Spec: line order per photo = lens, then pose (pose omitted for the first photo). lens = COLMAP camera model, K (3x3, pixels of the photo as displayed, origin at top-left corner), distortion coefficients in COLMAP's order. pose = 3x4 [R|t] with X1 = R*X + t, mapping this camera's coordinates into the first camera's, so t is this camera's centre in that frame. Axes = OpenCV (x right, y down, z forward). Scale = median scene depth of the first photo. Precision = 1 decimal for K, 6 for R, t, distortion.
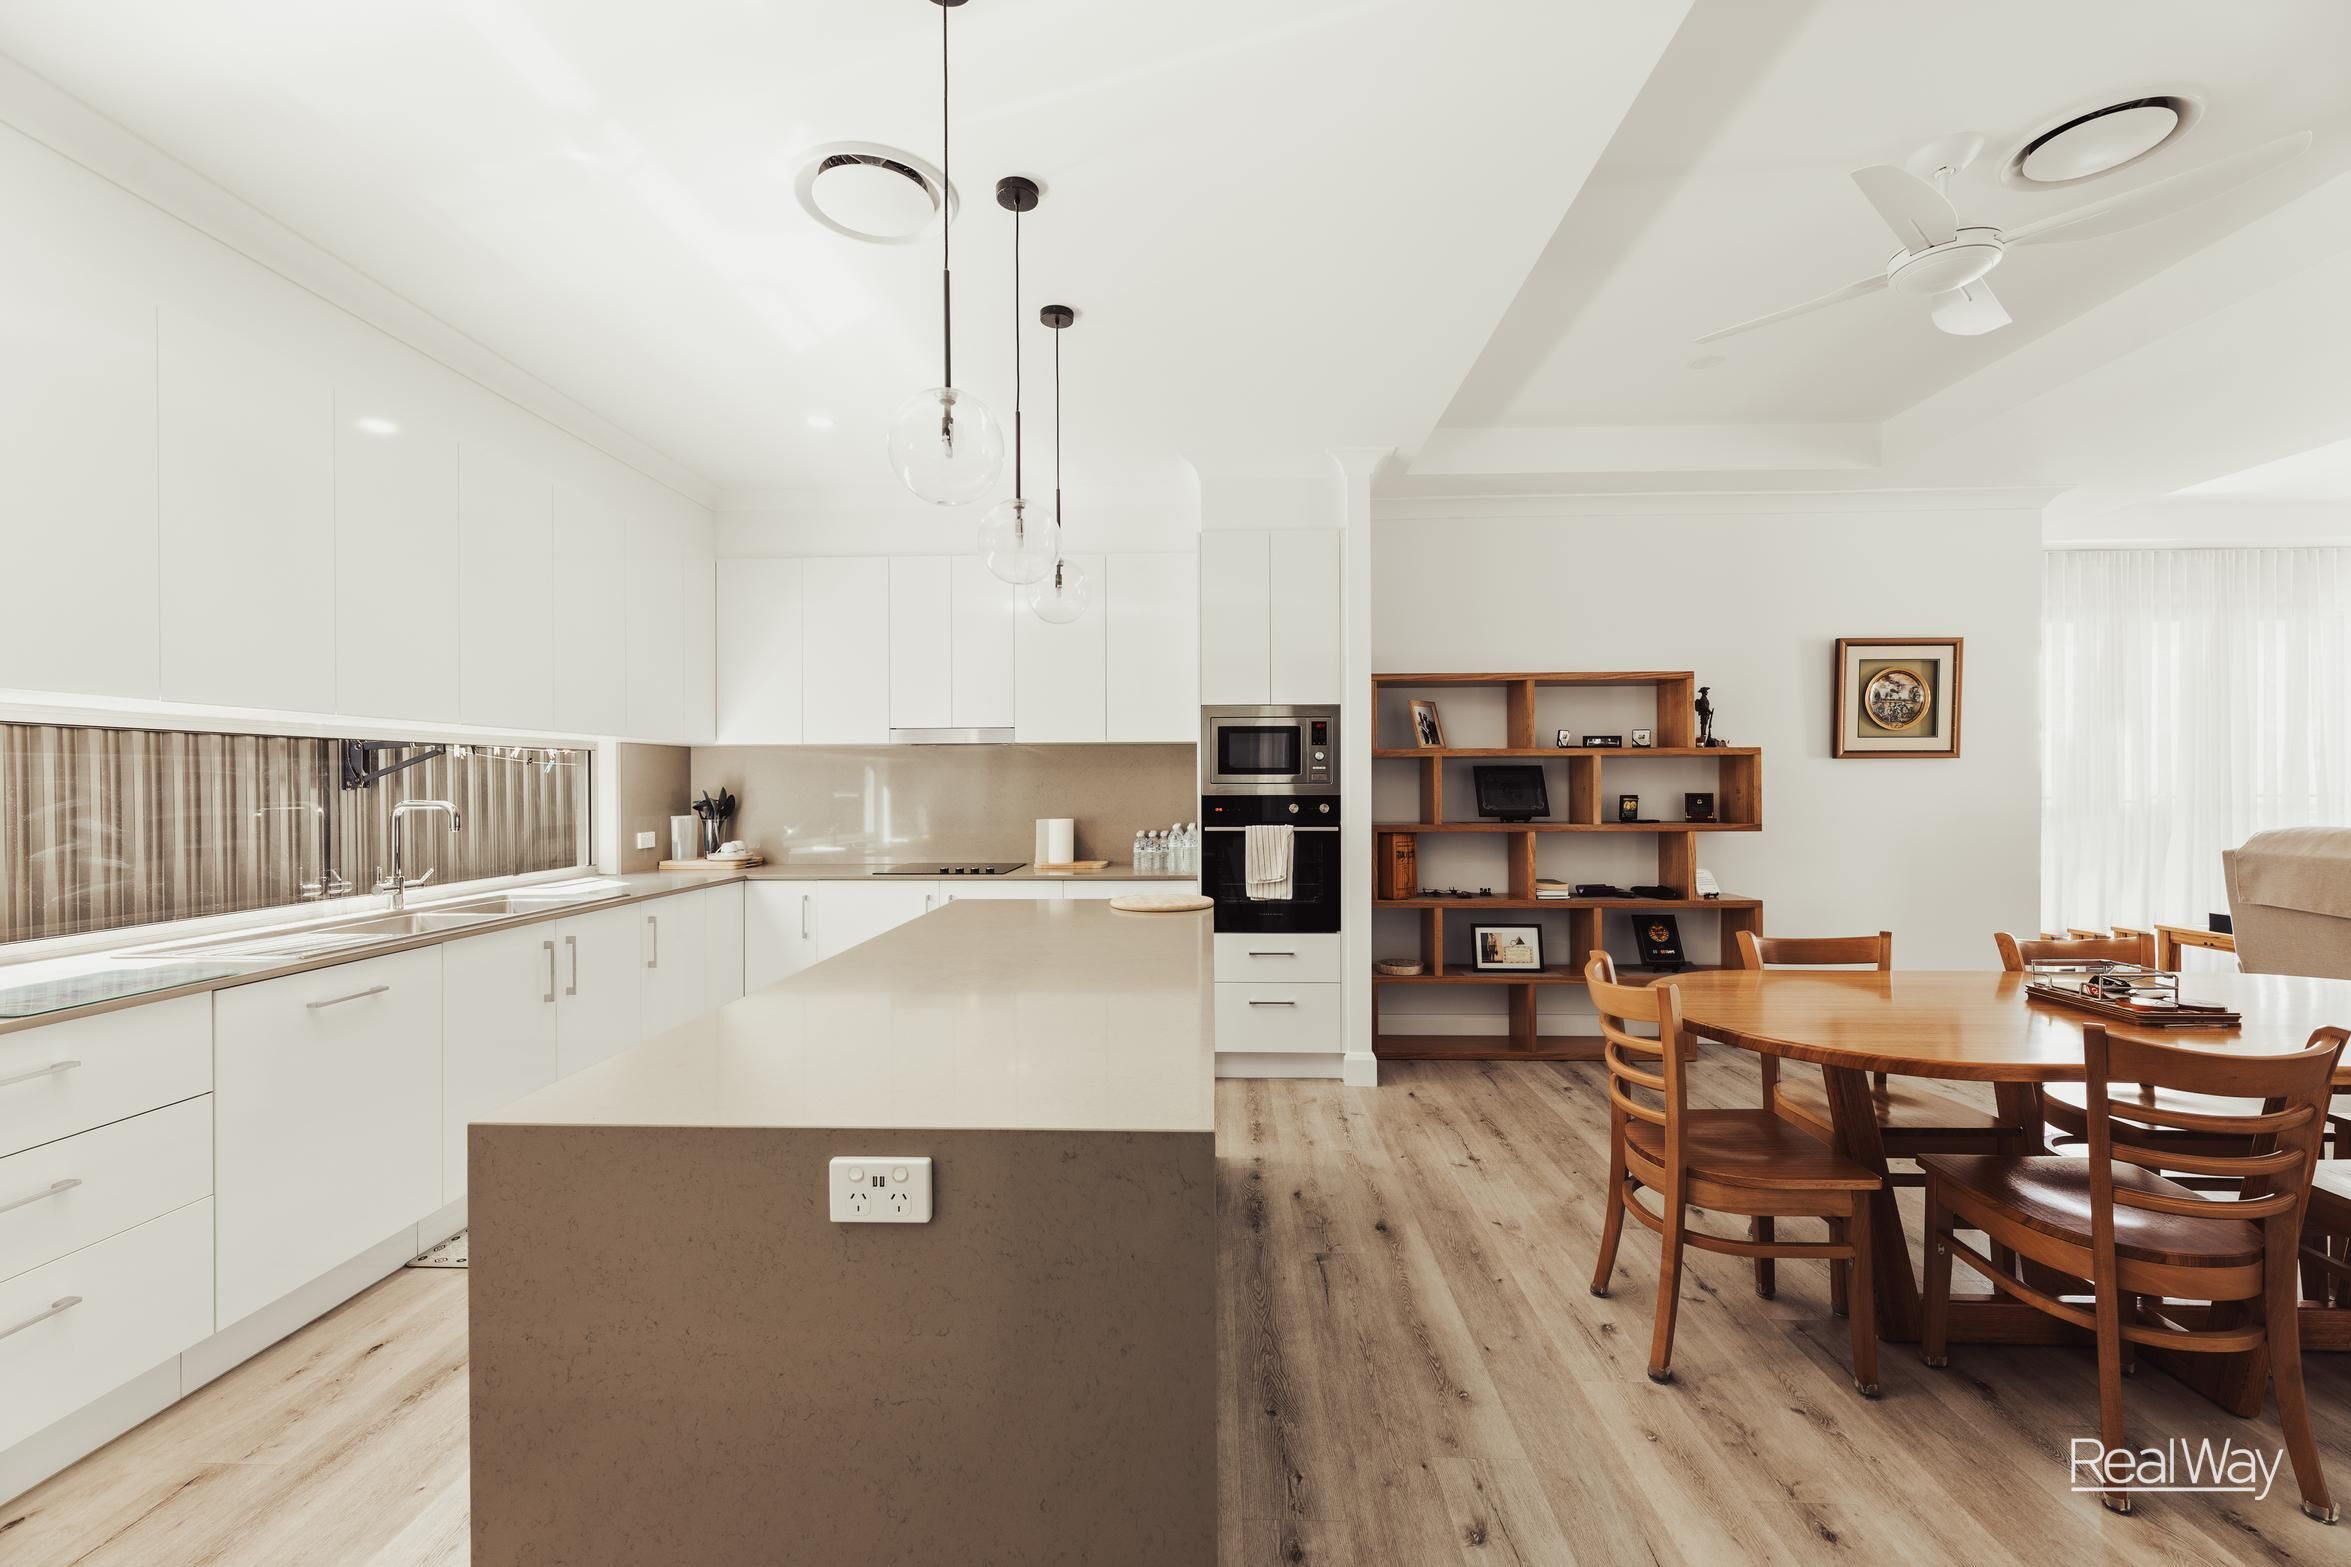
lens RADIAL K [[956.5, 0, 1183.5], [0, 956.5, 788.9], [0, 0, 1]] dist [0.008317, 0.000306]
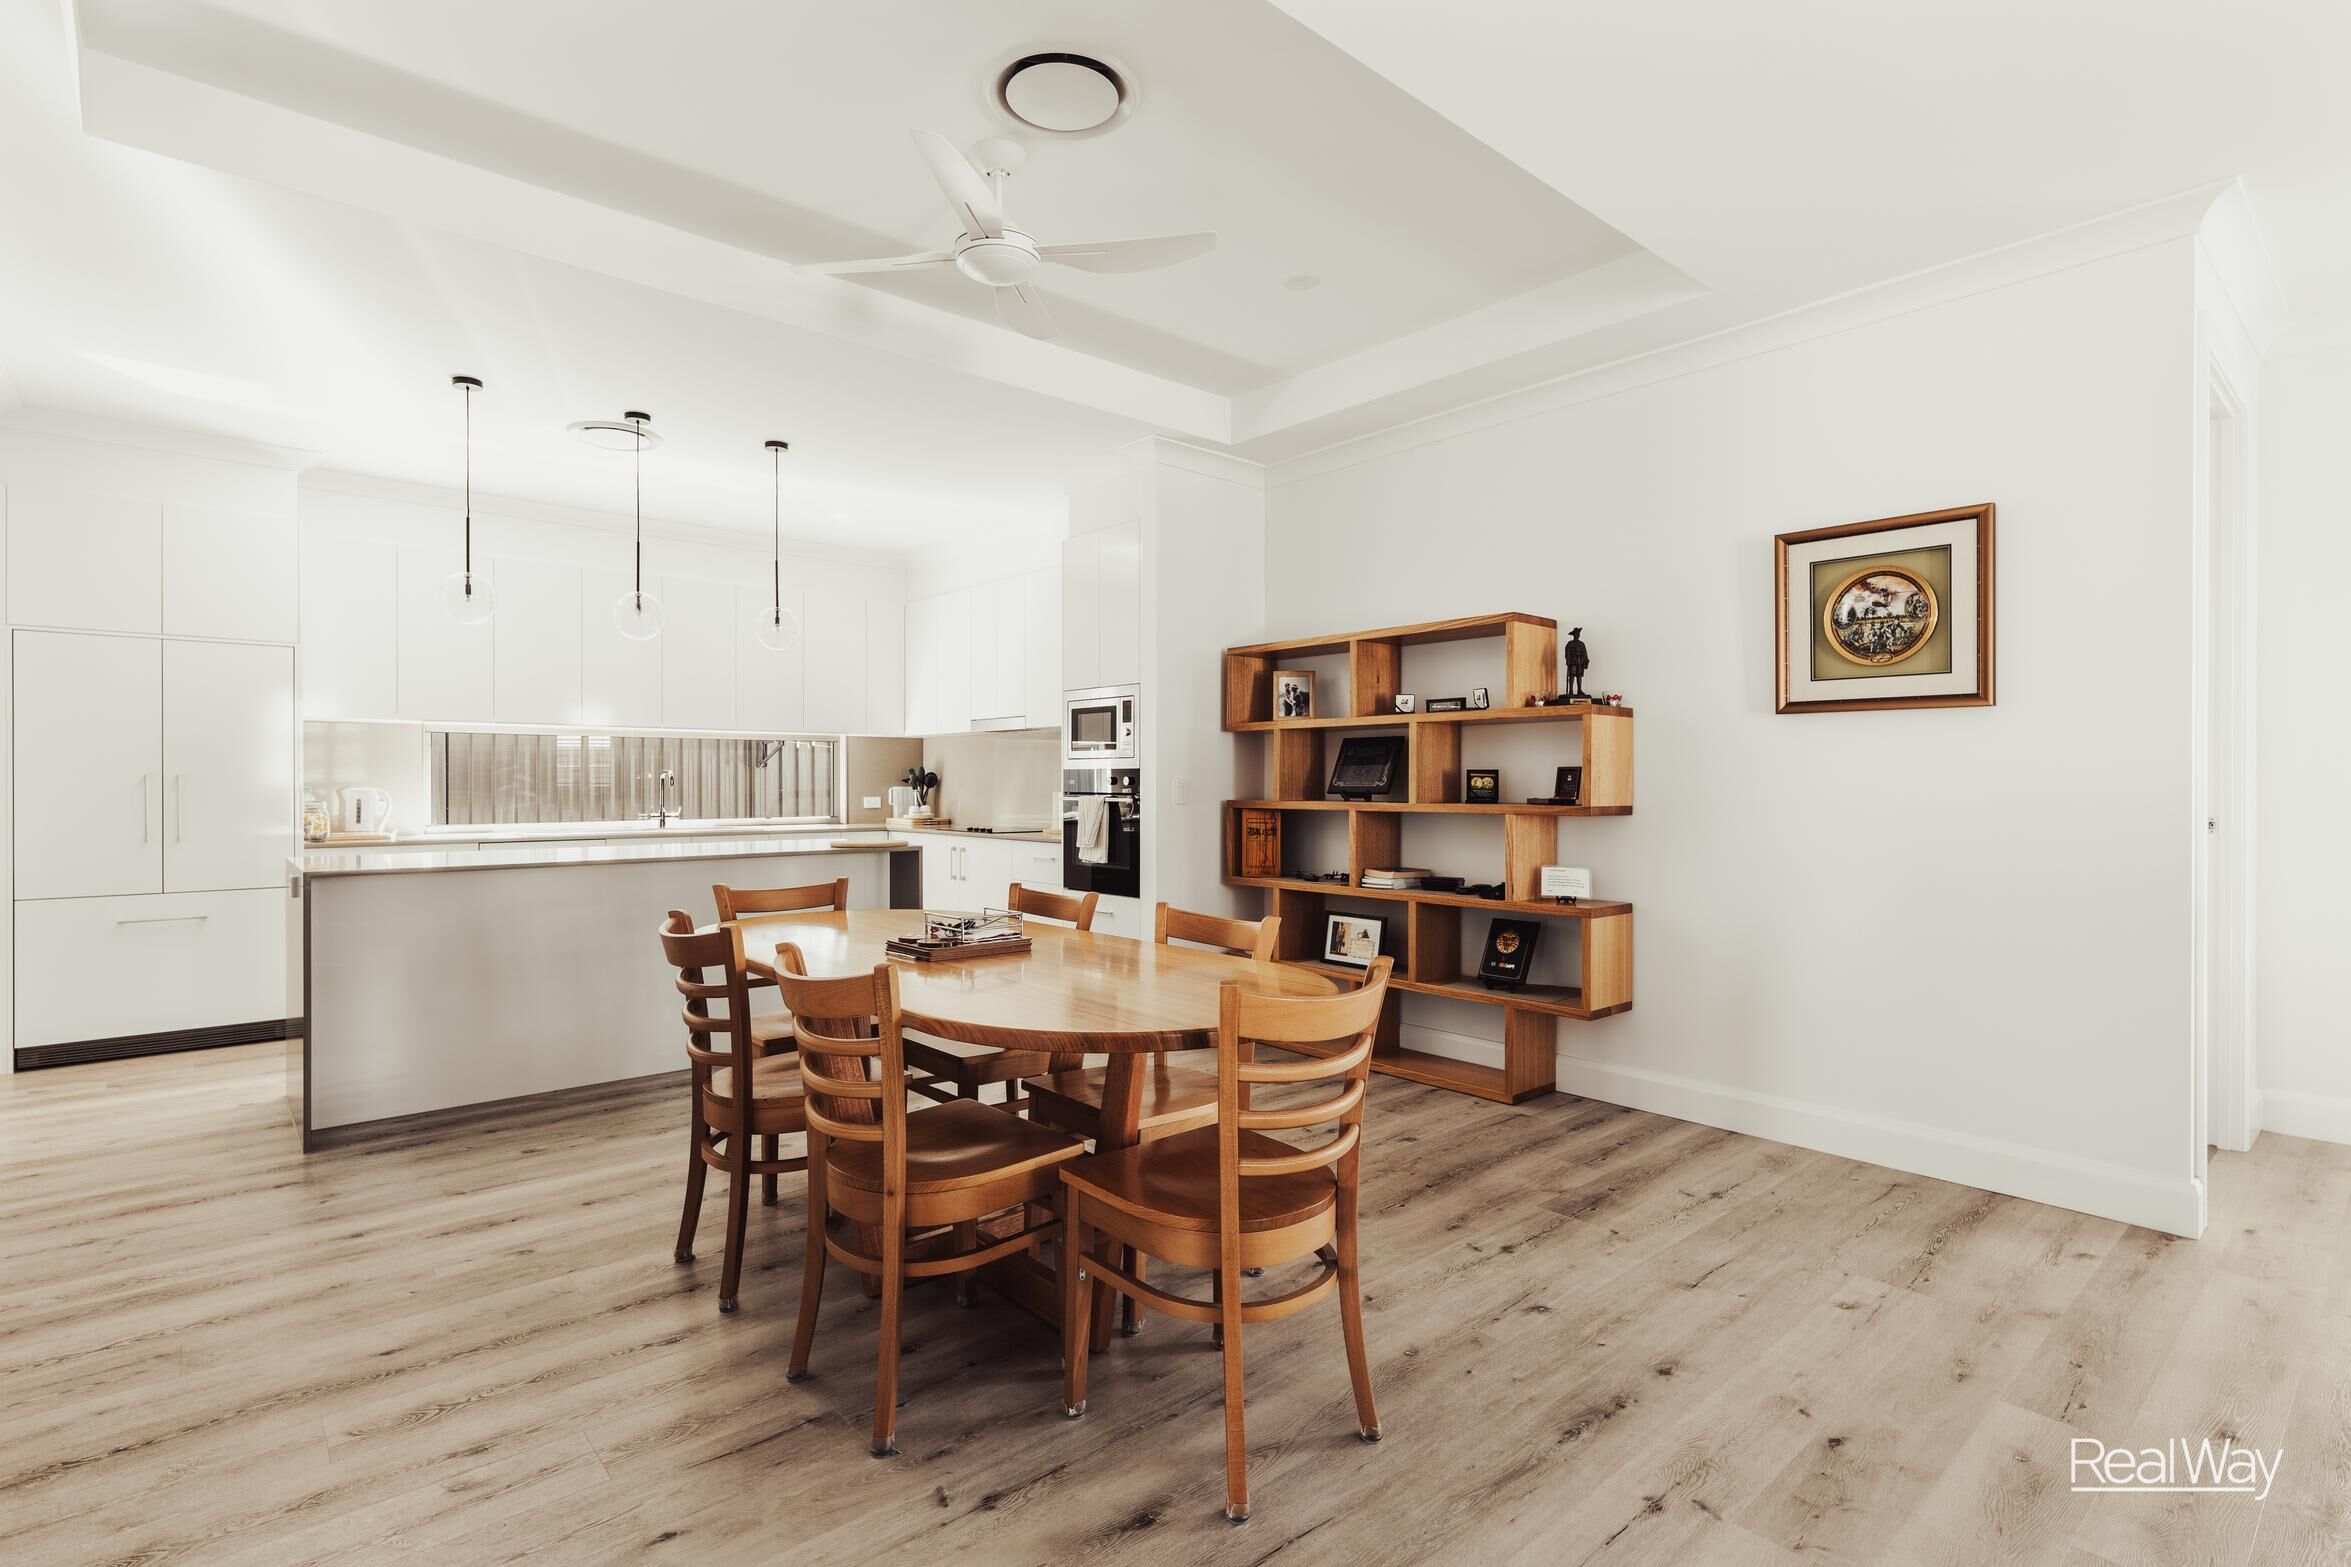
lens RADIAL K [[1122.1, 0, 1165.5], [0, 1122.1, 787.9], [0, 0, 1]] dist [0.001158, 0.000217]
pose [[0.676027, 0.008209, -0.736831, 1.016926], [-0.006798, 0.999965, 0.004903, 0.019718], [0.736845, 0.001694, 0.676059, 0.162220]]
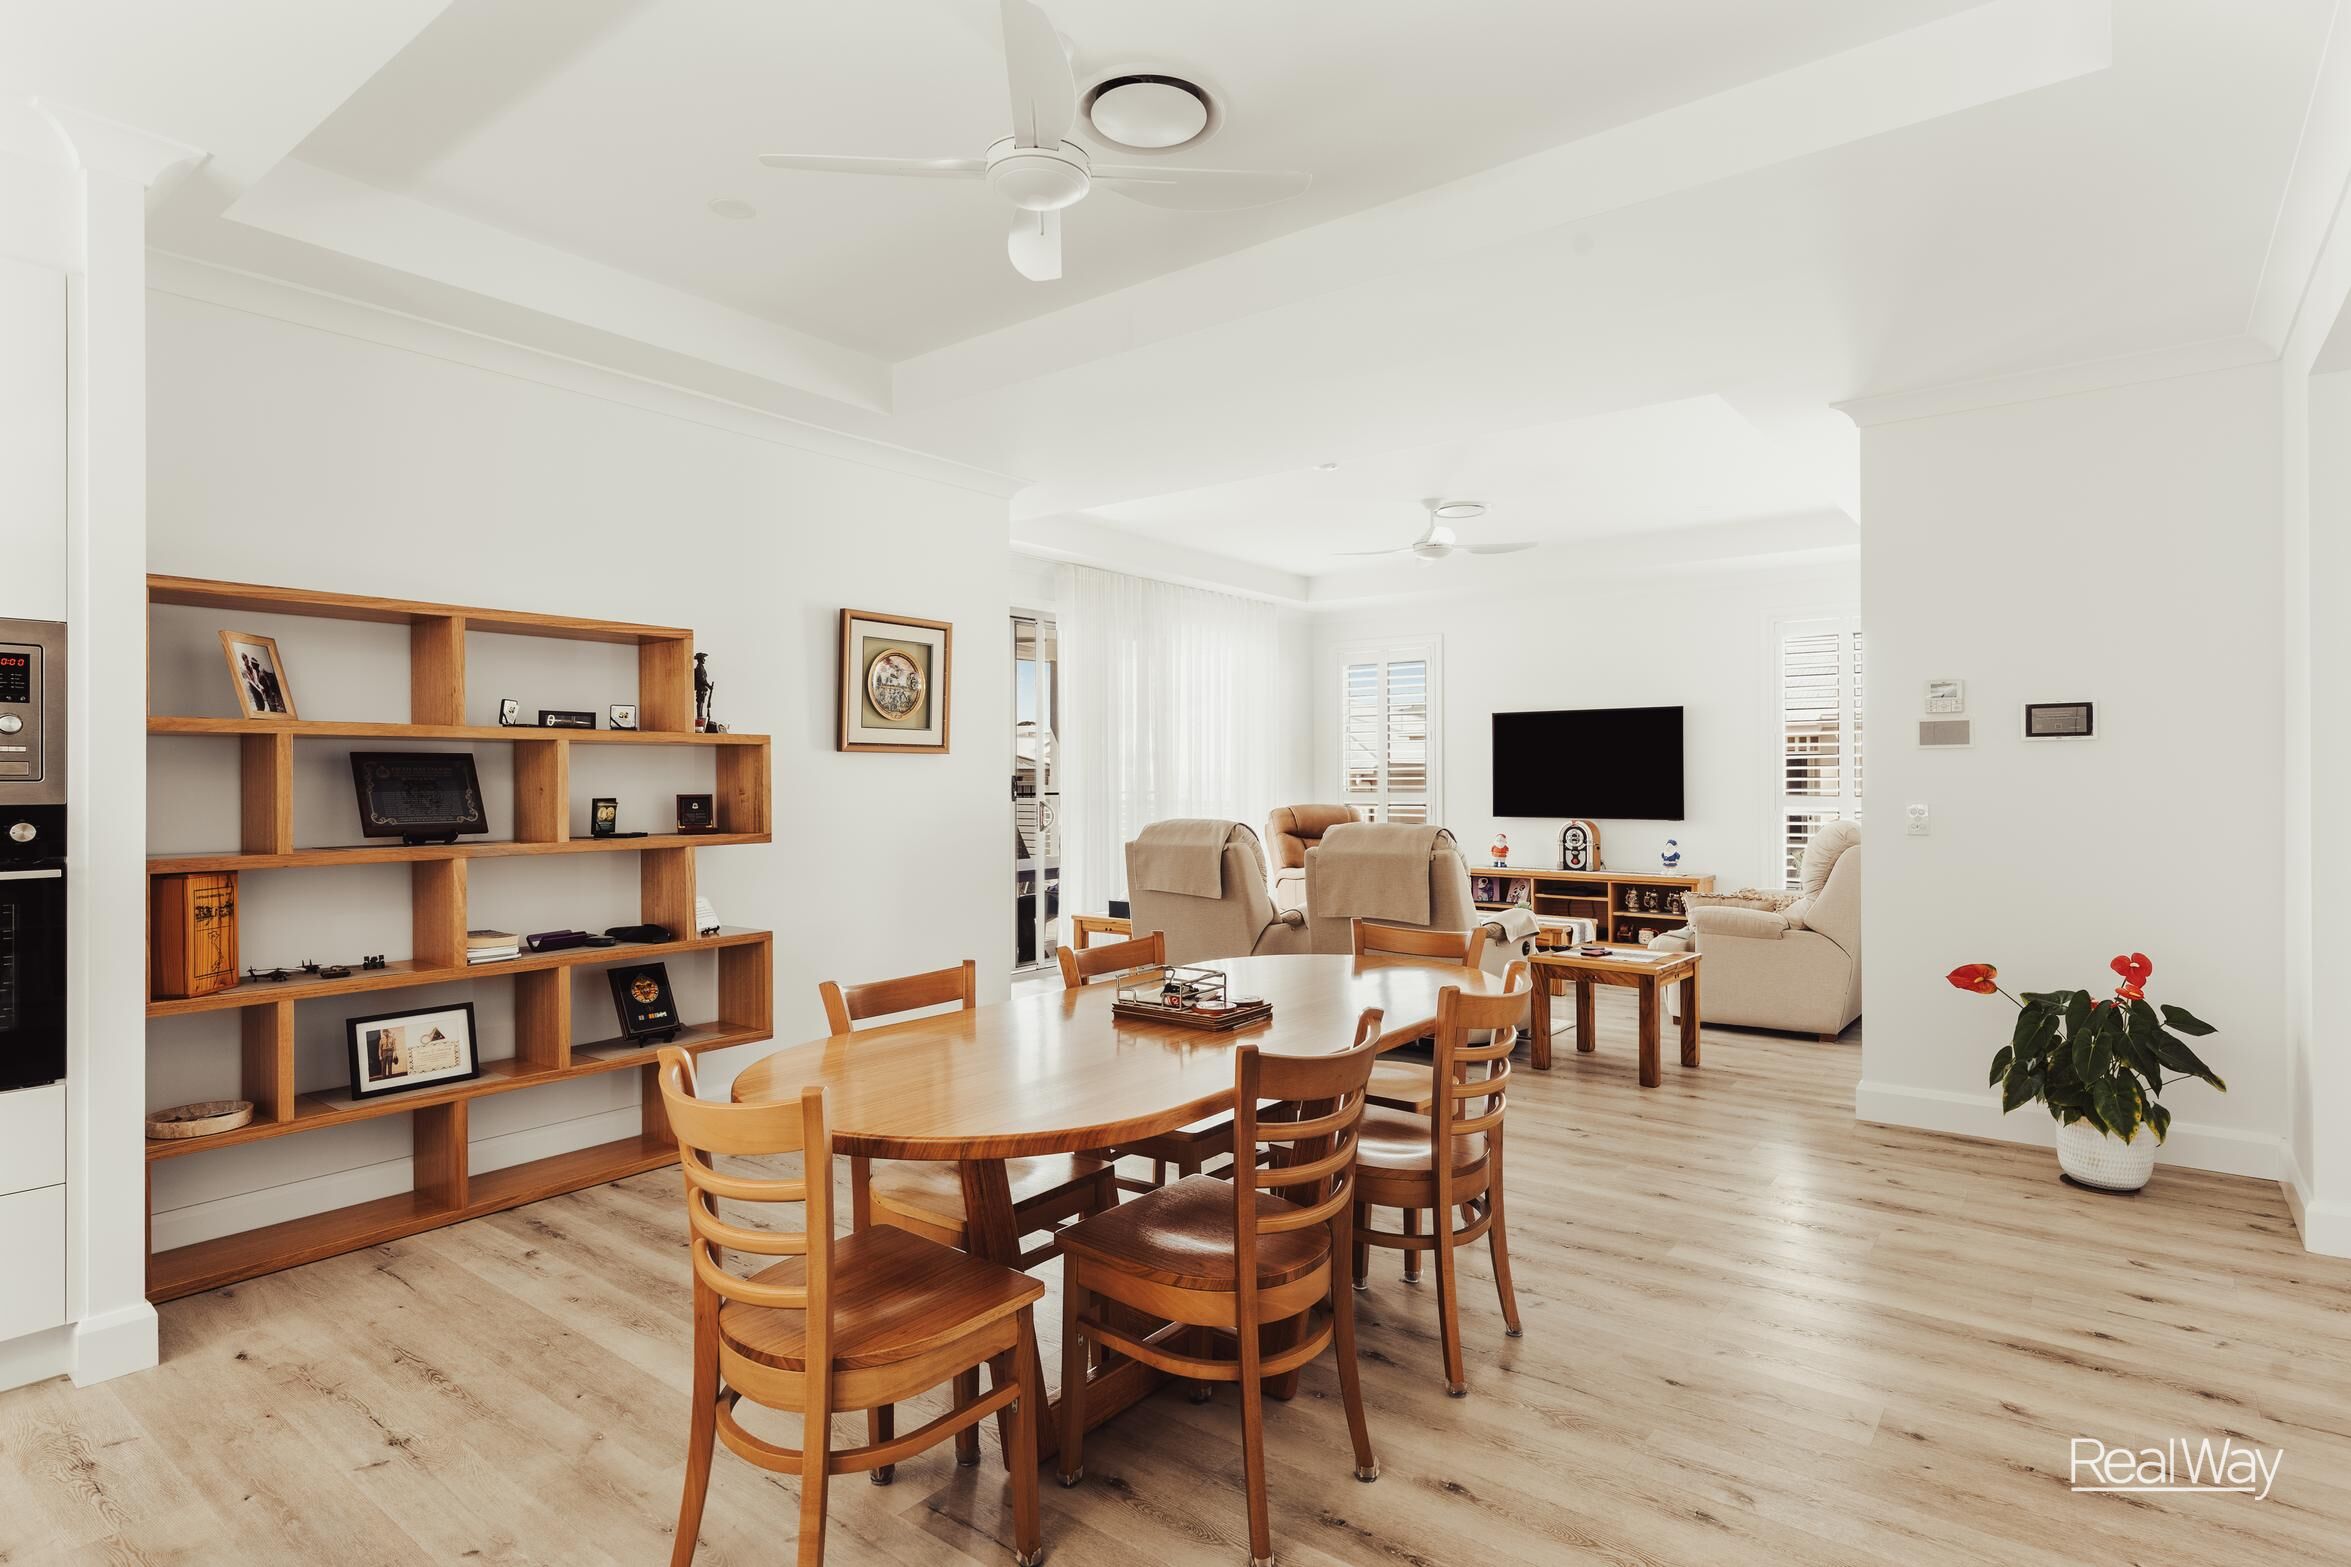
lens RADIAL K [[1224.1, 0, 1174.9], [0, 1224.1, 775.5], [0, 0, 1]] dist [-0.001798, 0.001929]
pose [[0.589200, 0.003708, 0.807979, -0.009861], [0.005875, 0.999943, -0.008873, 0.000299], [-0.807966, 0.009975, 0.589145, 0.145273]]
